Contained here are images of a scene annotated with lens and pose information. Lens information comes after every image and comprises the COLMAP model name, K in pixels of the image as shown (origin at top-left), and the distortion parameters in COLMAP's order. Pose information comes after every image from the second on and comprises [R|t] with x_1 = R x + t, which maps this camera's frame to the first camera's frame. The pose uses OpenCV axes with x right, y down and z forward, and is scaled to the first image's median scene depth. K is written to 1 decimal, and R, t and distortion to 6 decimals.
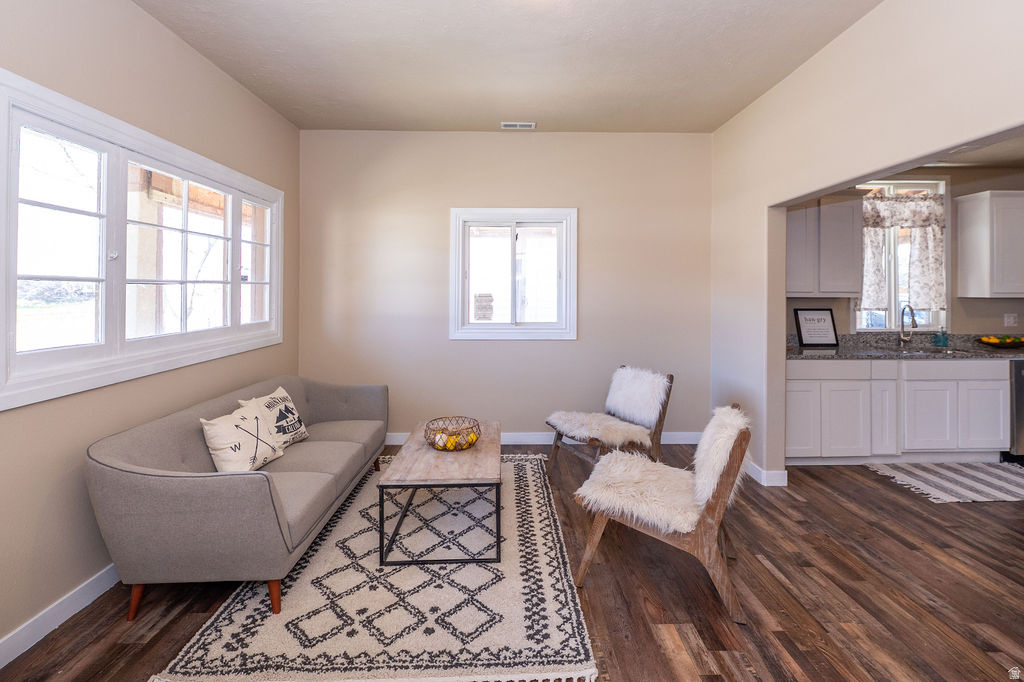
lens RADIAL K [[477.9, 0, 517.0], [0, 477.9, 283.7], [0, 0, 1]] dist [-0.014053, 0.000065]
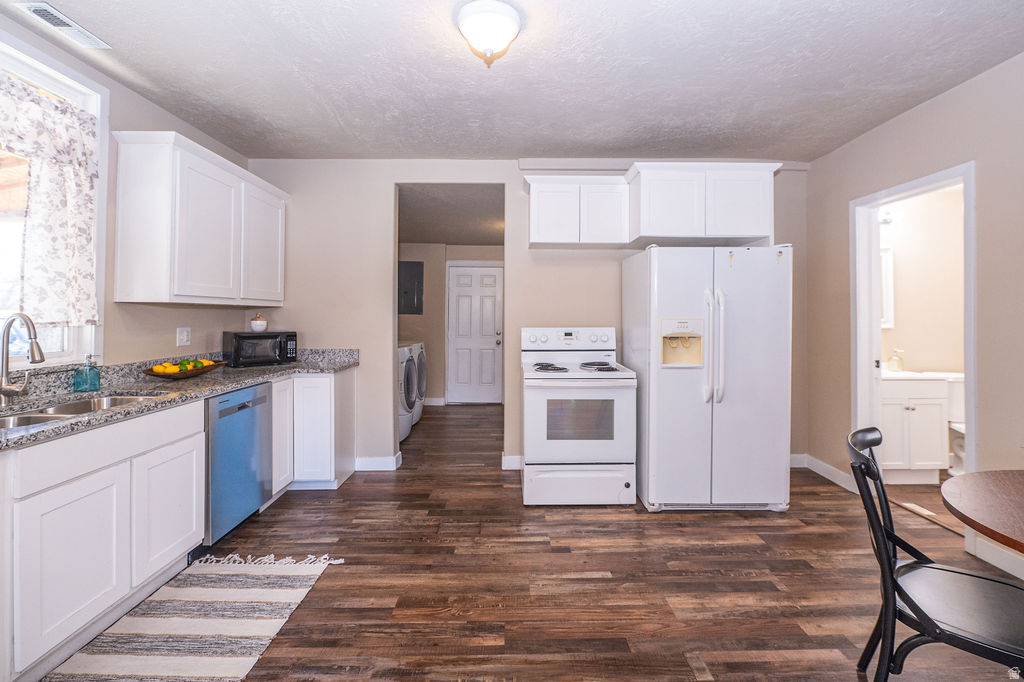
lens RADIAL K [[453.6, 0, 513.7], [0, 453.6, 311.7], [0, 0, 1]] dist [-0.004224, -0.000748]
pose [[0.025441, 0.008599, 0.999639, 0.389099], [-0.020471, 0.999758, -0.008079, 0.035694], [-0.999467, -0.020259, 0.025611, 0.495559]]
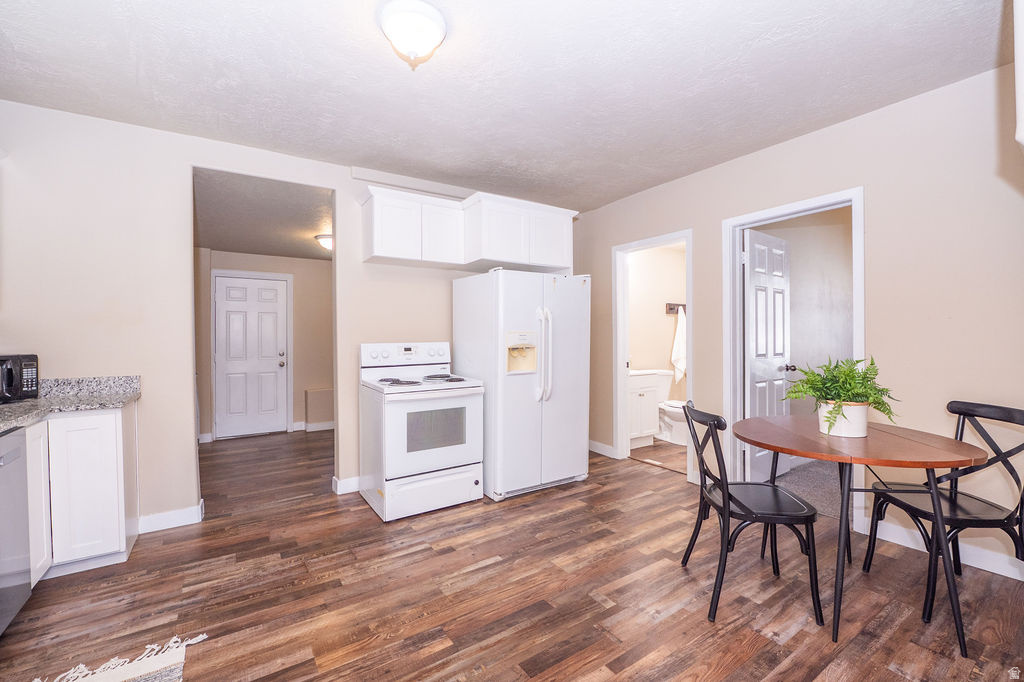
lens RADIAL K [[434.1, 0, 512.0], [0, 434.1, 341.0], [0, 0, 1]] dist [-0.004558, -0.001037]
pose [[-0.515328, -0.005146, 0.856978, 0.426978], [-0.008933, 0.999960, 0.000634, 0.050221], [-0.856947, -0.007328, -0.515353, 0.668221]]
